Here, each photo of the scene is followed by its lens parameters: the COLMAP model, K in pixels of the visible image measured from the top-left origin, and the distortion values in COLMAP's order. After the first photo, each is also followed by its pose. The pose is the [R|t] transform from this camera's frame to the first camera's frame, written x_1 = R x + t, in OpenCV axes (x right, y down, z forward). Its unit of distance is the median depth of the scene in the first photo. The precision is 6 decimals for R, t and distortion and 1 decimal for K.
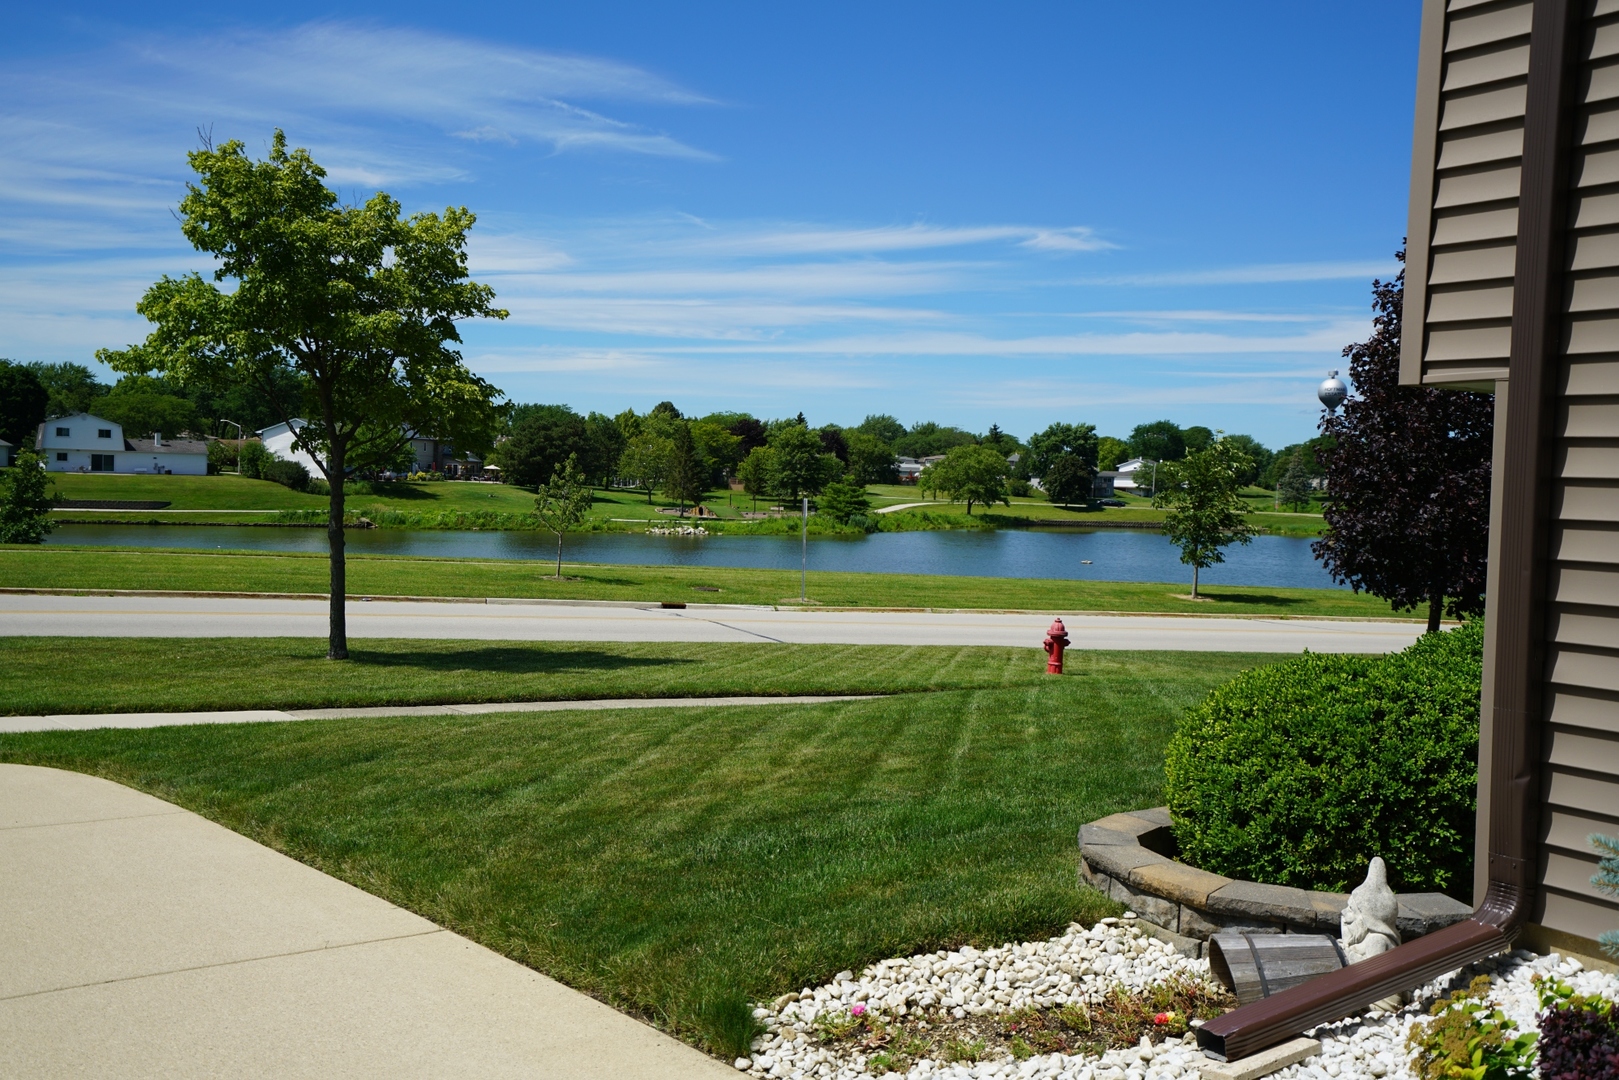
lens RADIAL K [[1555.9, 0, 815.7], [0, 1555.9, 538.0], [0, 0, 1]] dist [0.067935, 0.000000]
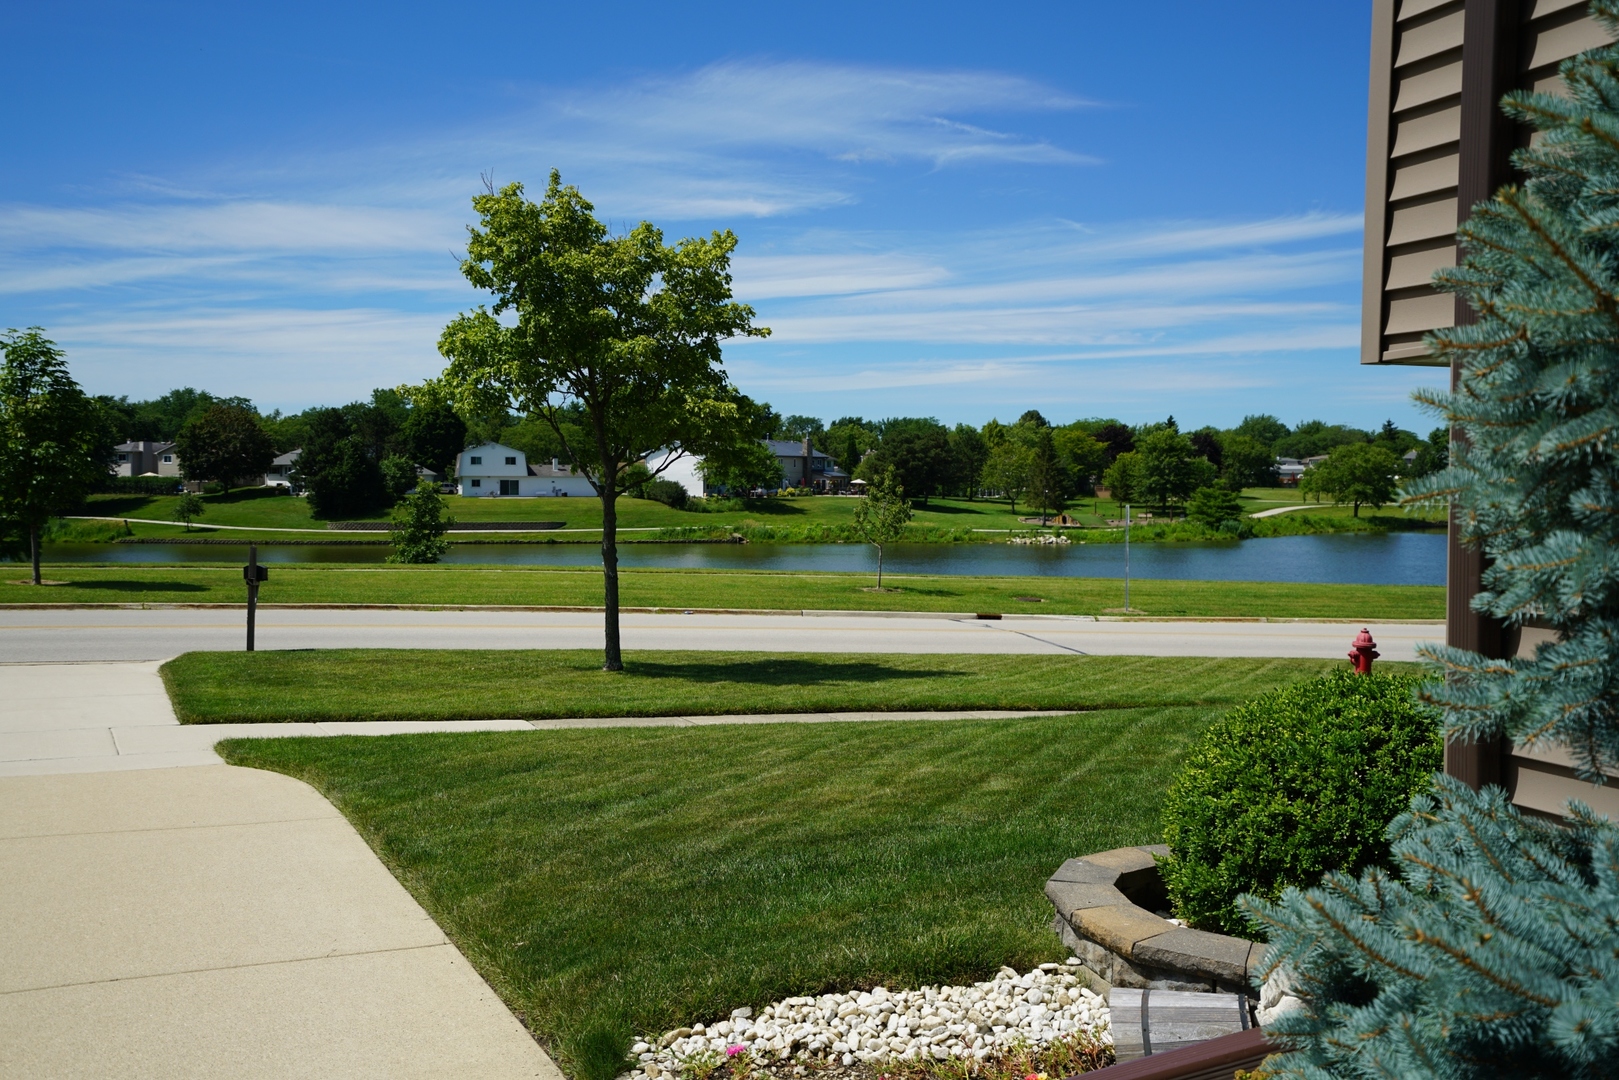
lens RADIAL K [[1555.9, 0, 811.3], [0, 1555.9, 543.3], [0, 0, 1]] dist [0.067935, 0.000000]
pose [[0.970732, -0.018338, -0.239464, 0.047145], [0.017588, 0.999831, -0.005268, 0.000127], [0.239520, 0.000902, 0.970891, 0.014117]]
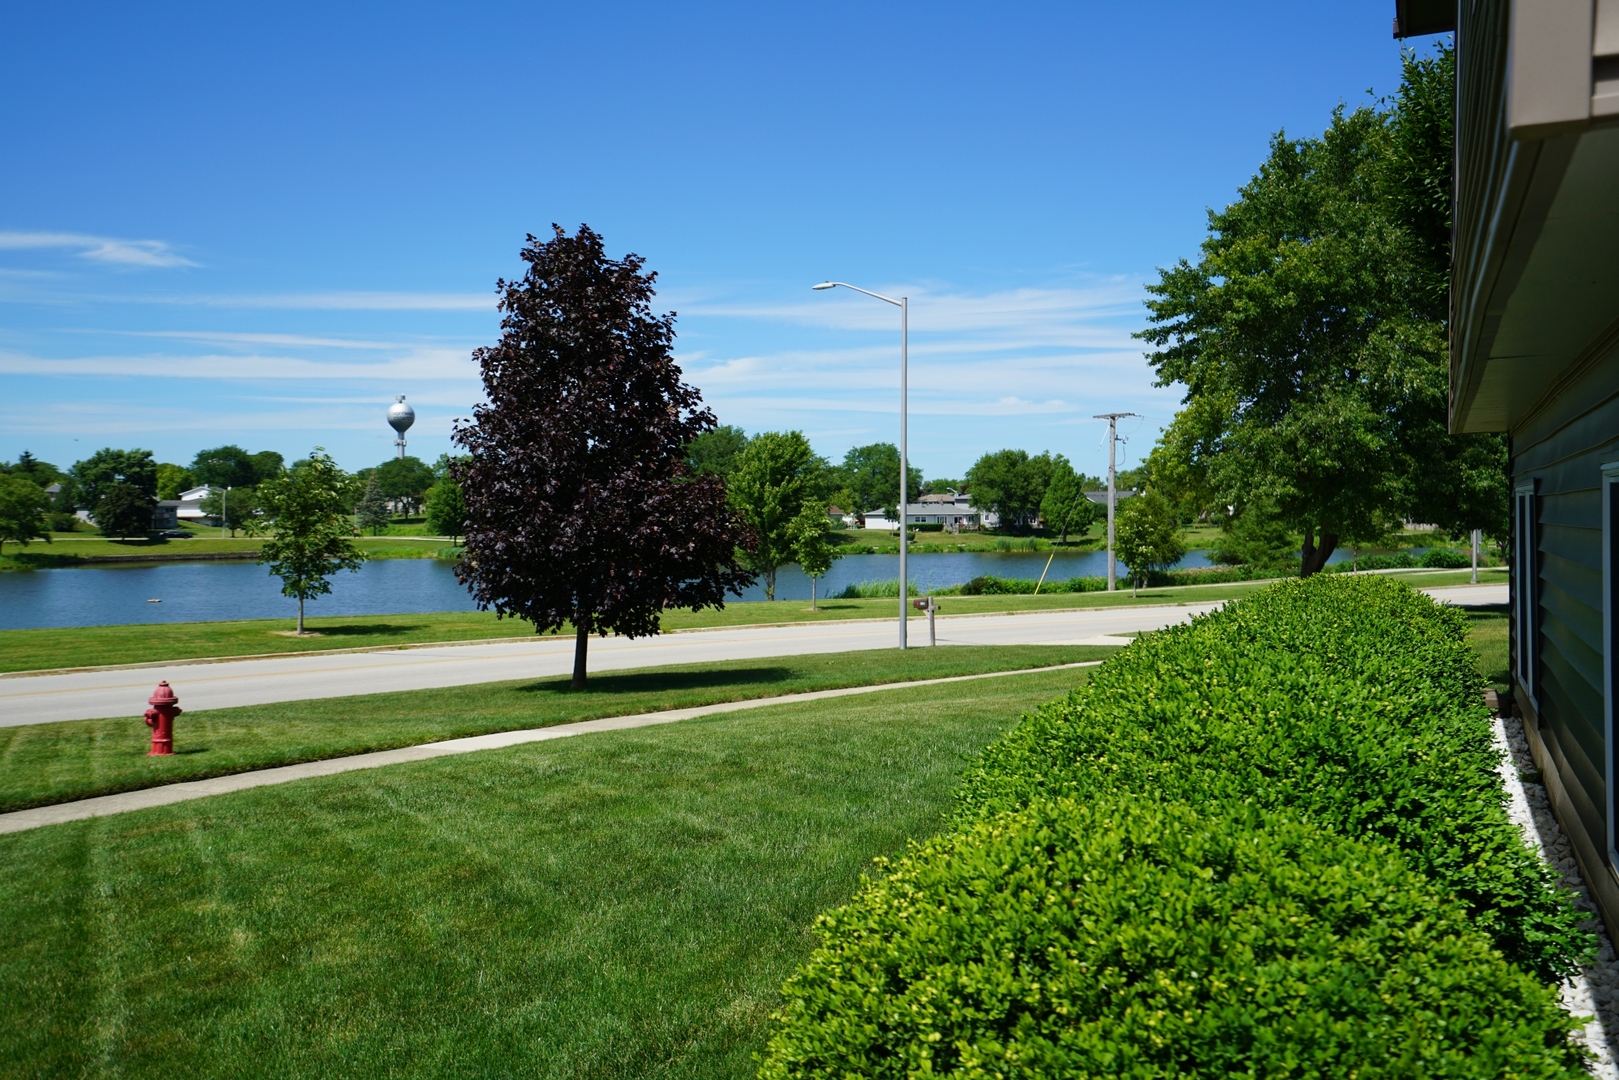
lens RADIAL K [[1555.9, 0, 820.4], [0, 1555.9, 540.6], [0, 0, 1]] dist [0.067935, 0.000000]
pose [[0.836778, -0.045577, 0.545642, 0.004470], [0.053286, 0.998578, 0.001693, -0.001582], [-0.544943, 0.027658, 0.838017, 0.131474]]
